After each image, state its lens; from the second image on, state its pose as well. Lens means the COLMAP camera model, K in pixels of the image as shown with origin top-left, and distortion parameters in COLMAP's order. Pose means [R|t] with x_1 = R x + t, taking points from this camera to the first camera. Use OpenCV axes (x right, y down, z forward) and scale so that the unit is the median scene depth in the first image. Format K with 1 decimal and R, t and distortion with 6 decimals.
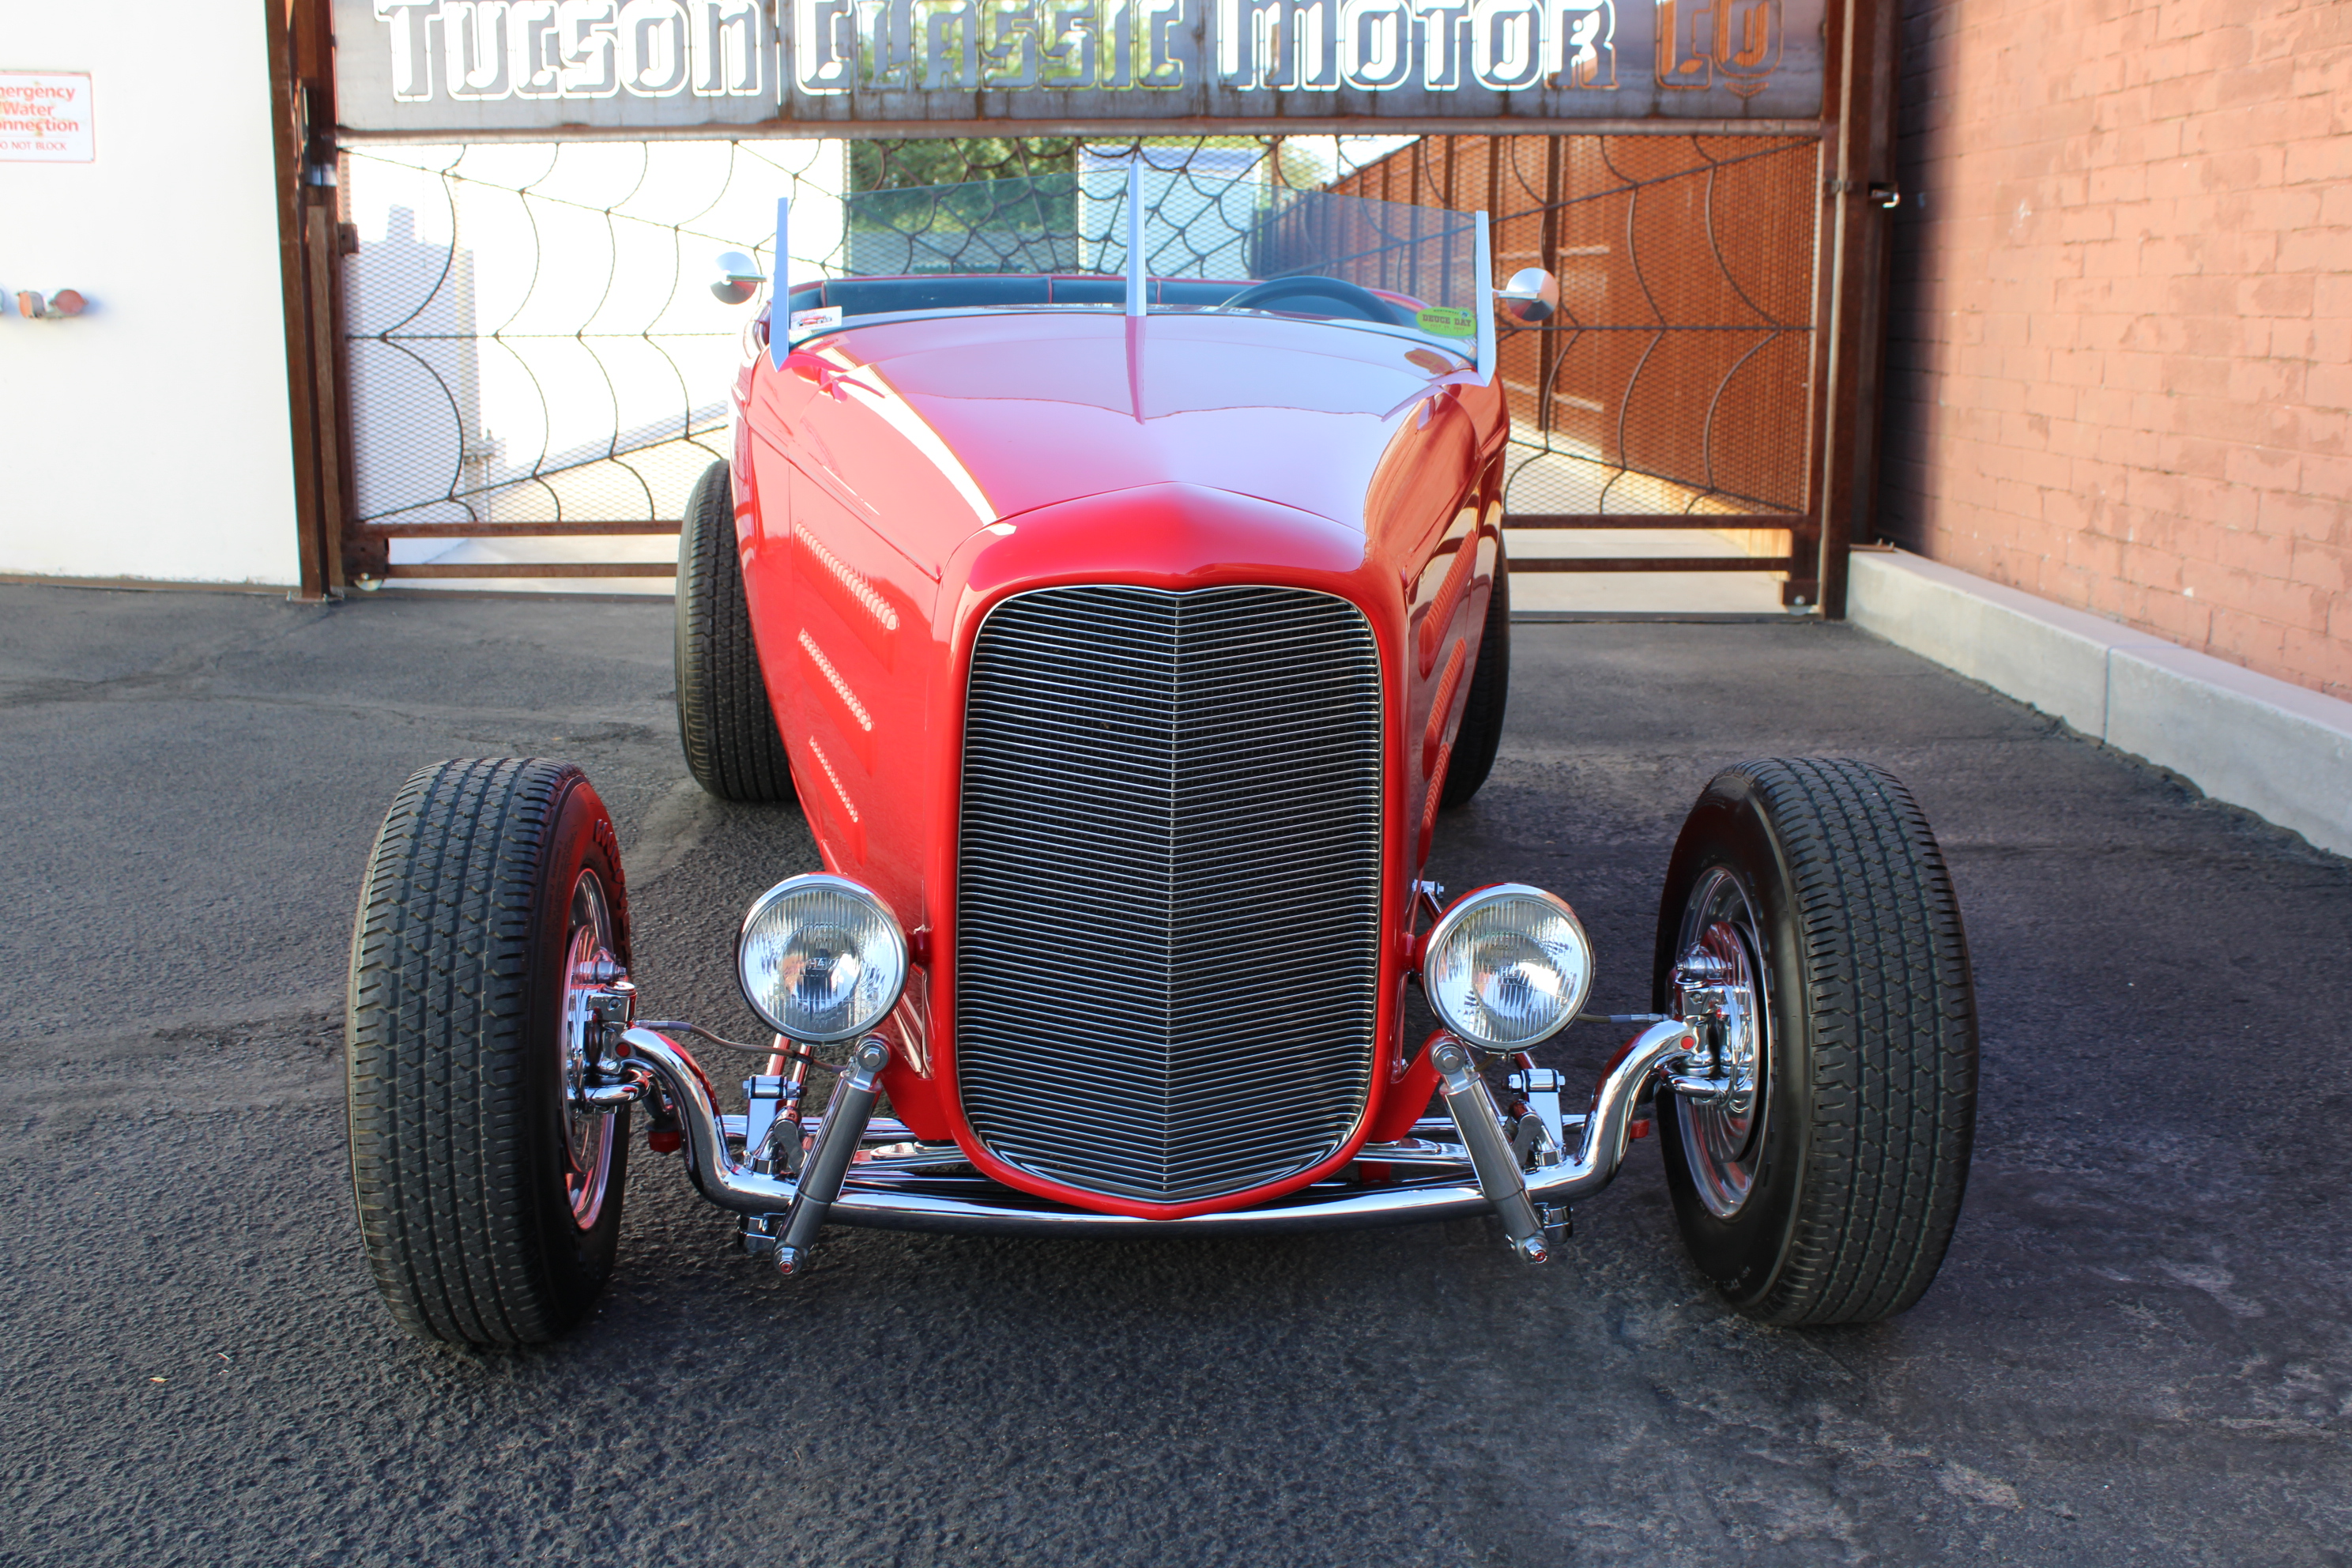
lens RADIAL K [[2433.7, 0, 1208.8], [0, 2433.7, 812.6], [0, 0, 1]] dist [-0.117510, 0.108894]
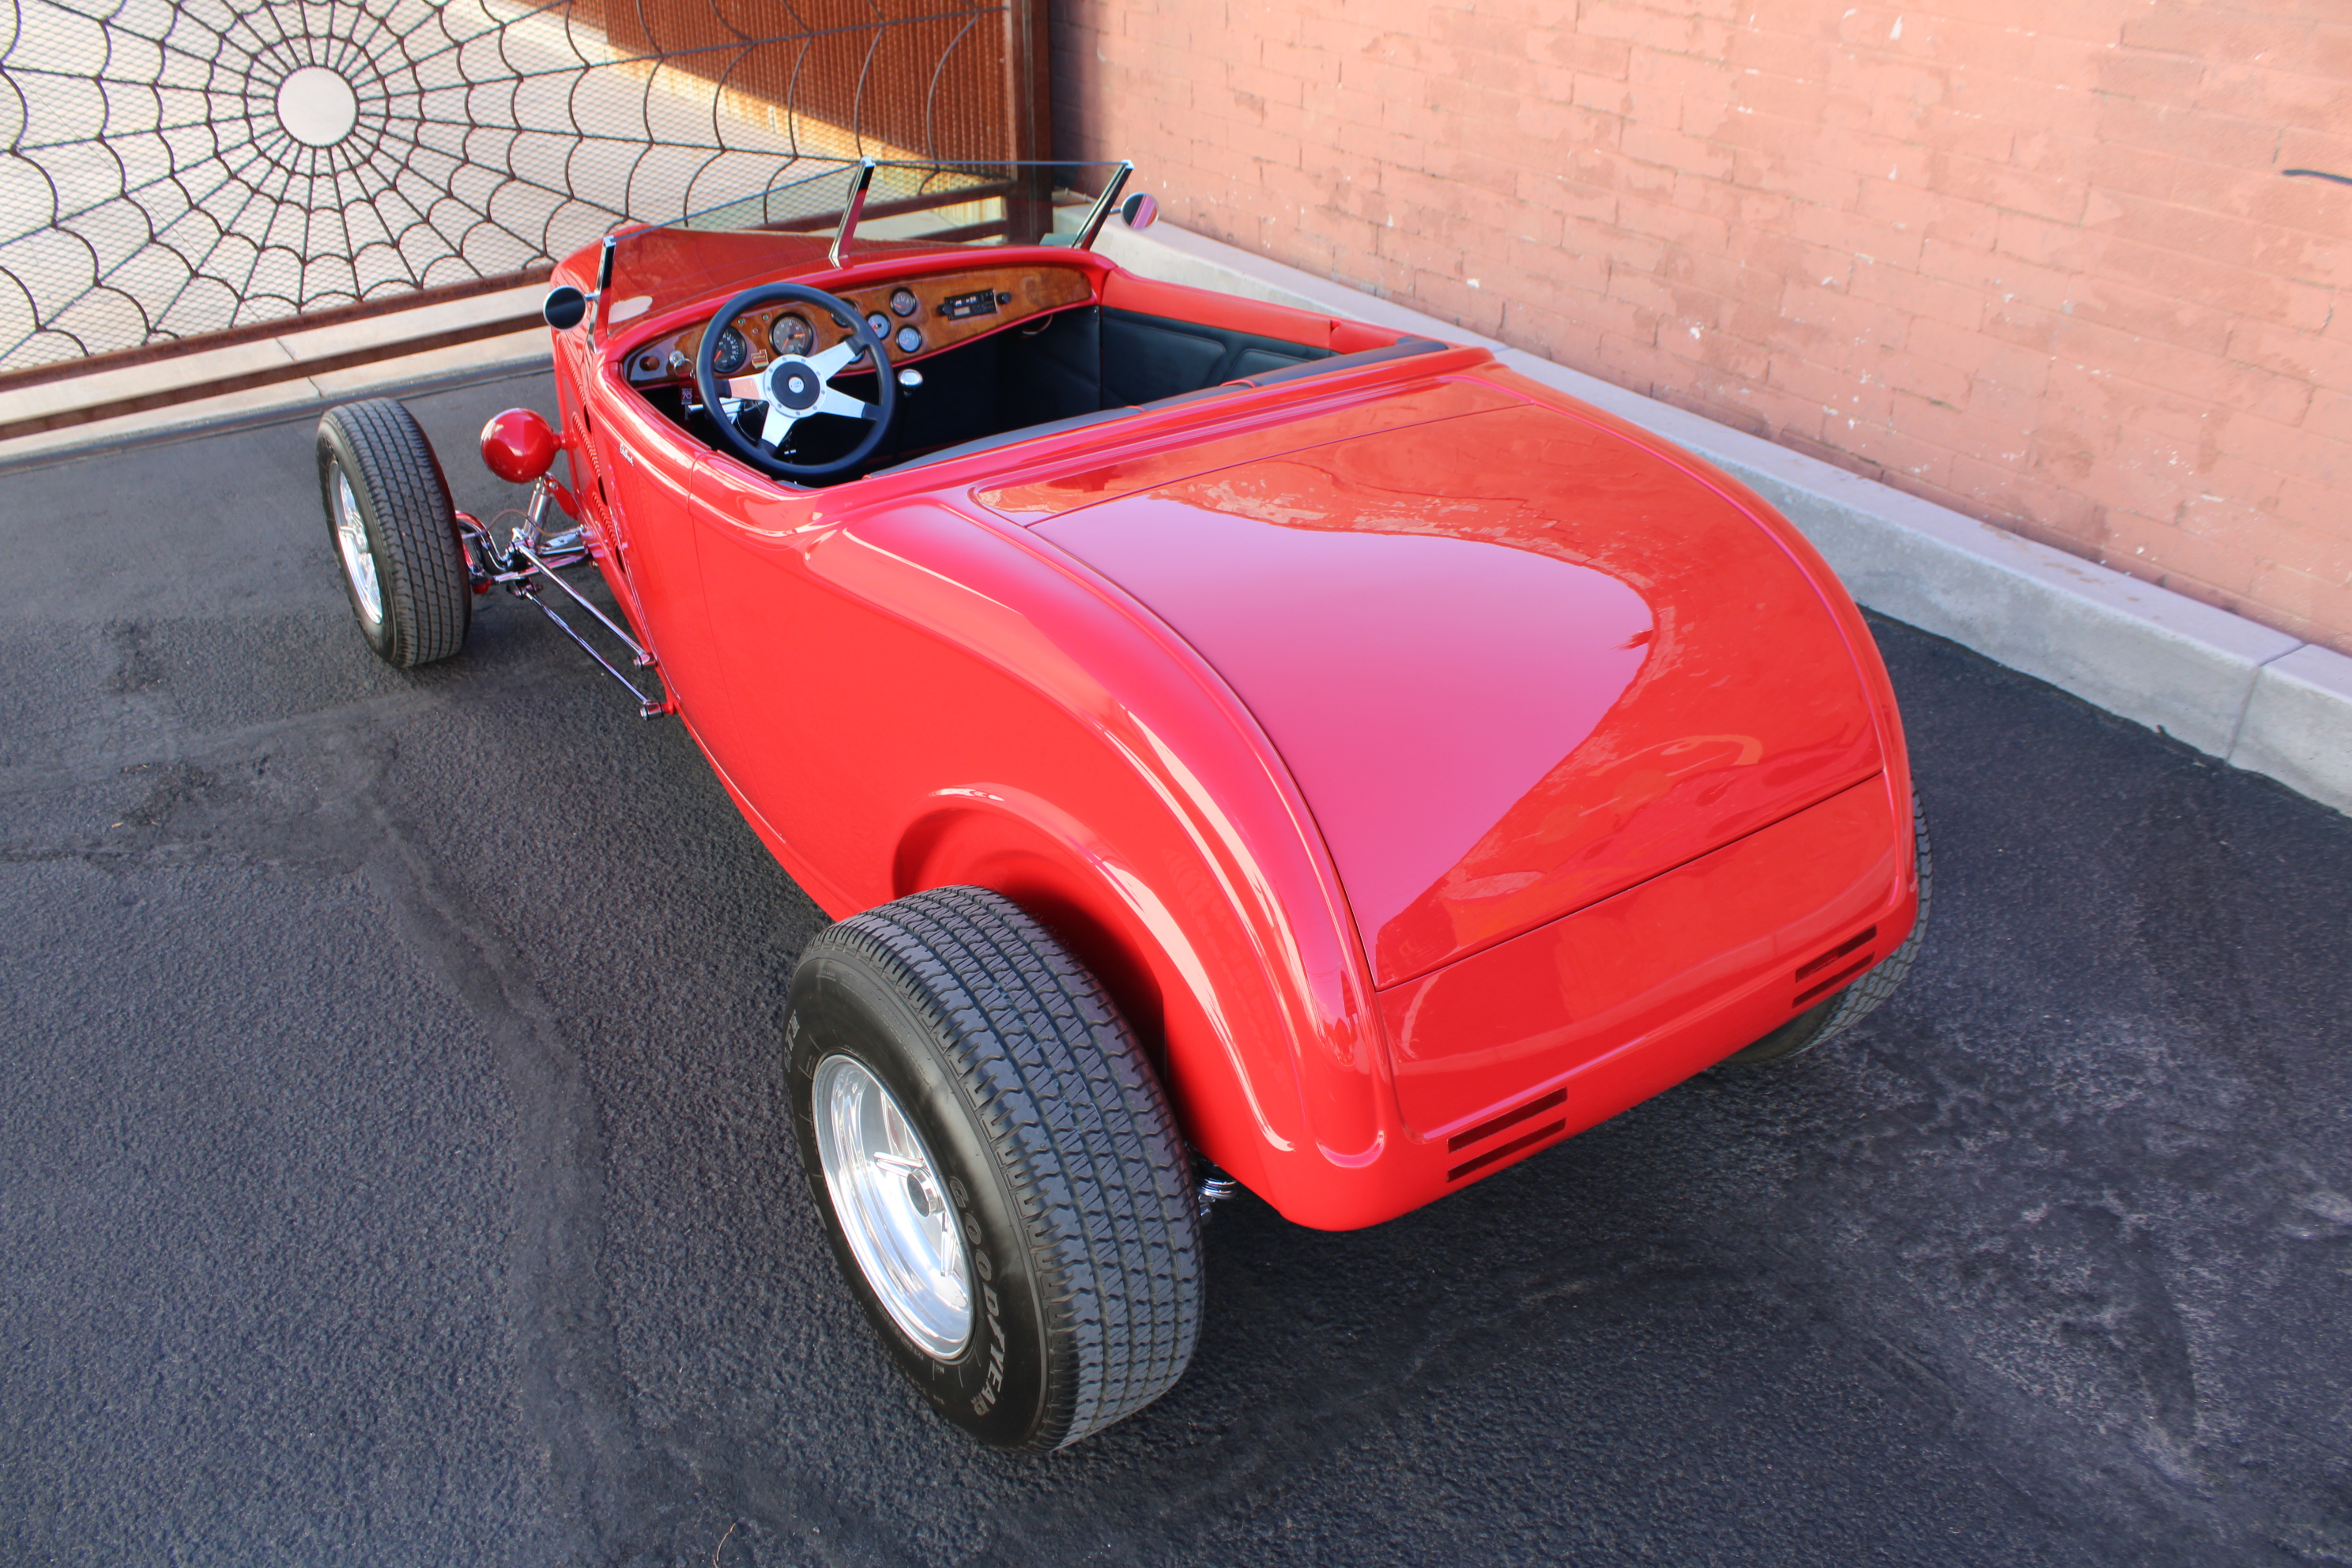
lens RADIAL K [[1937.6, 0, 1167.8], [0, 1937.6, 775.1], [0, 0, 1]] dist [-0.159320, 0.129736]
pose [[0.826386, -0.289116, 0.483217, -0.215872], [0.120091, 0.928875, 0.350385, -0.183236], [-0.550150, -0.231523, 0.802329, 0.211773]]
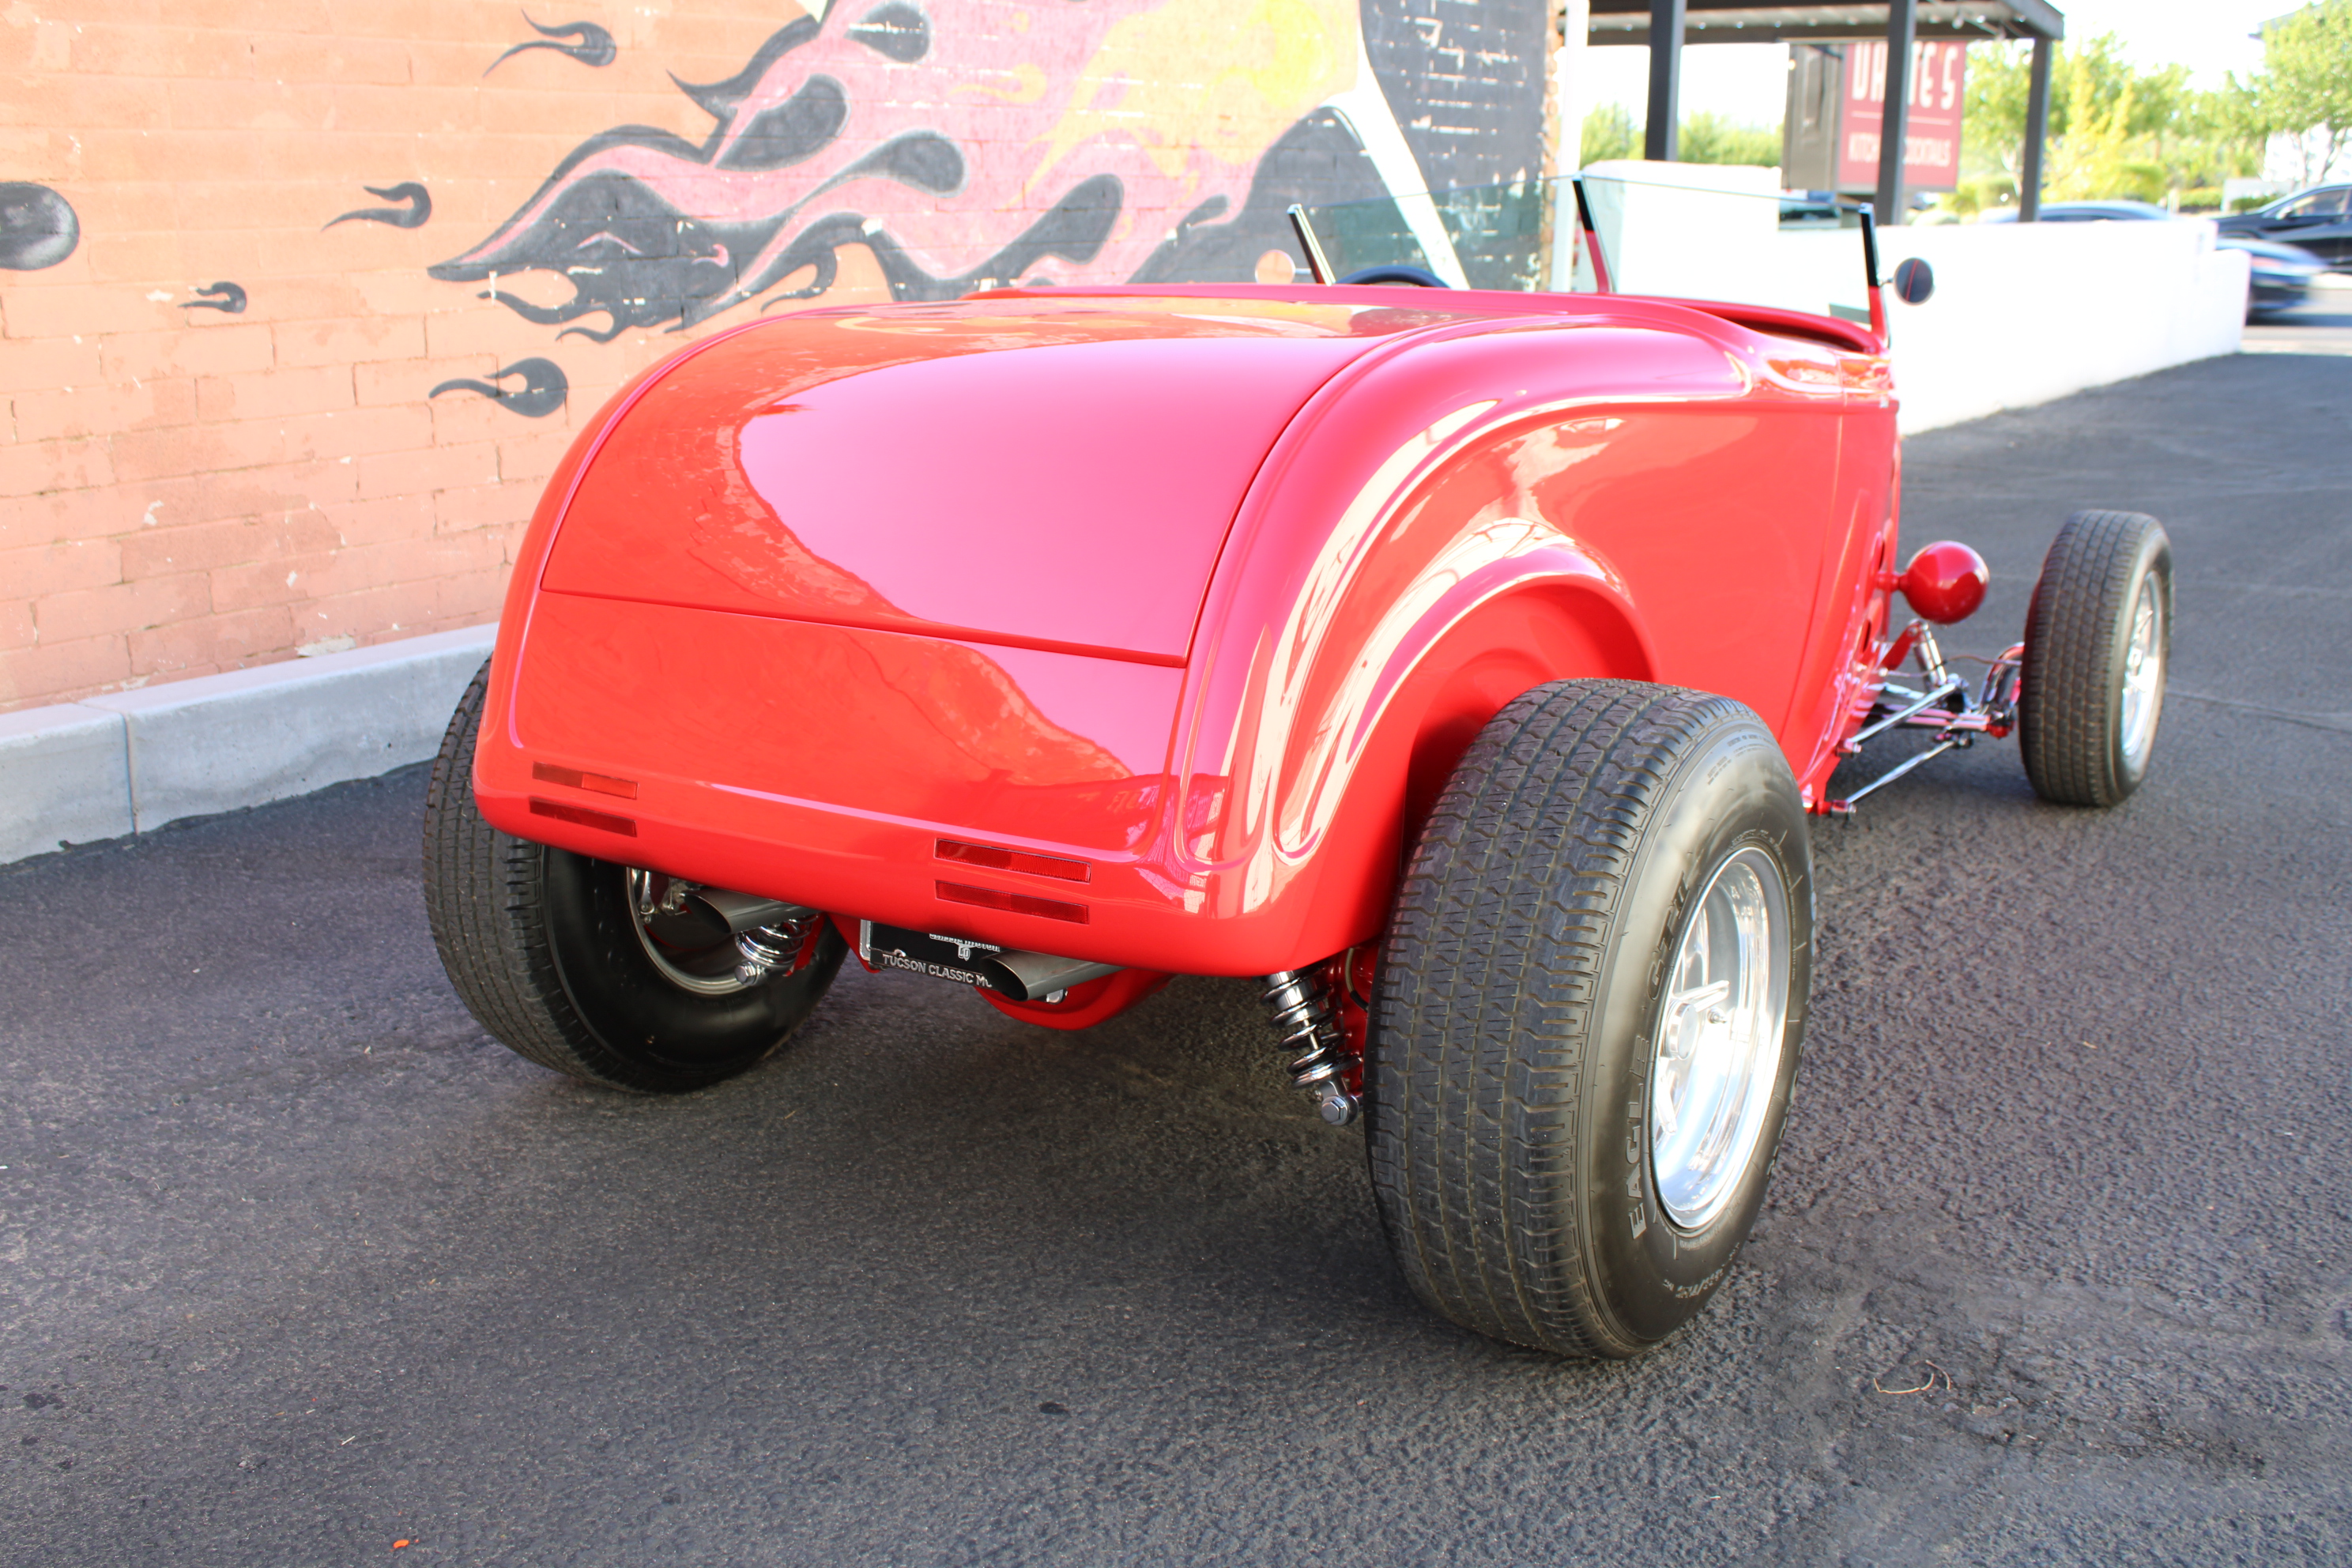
lens RADIAL K [[2276.7, 0, 1148.8], [0, 2276.7, 798.3], [0, 0, 1]] dist [-0.143046, 0.154764]
pose [[-0.795480, -0.167783, 0.582289, -0.249965], [0.112004, 0.903639, 0.413390, -0.180236], [-0.595539, 0.394062, -0.700035, 0.736333]]
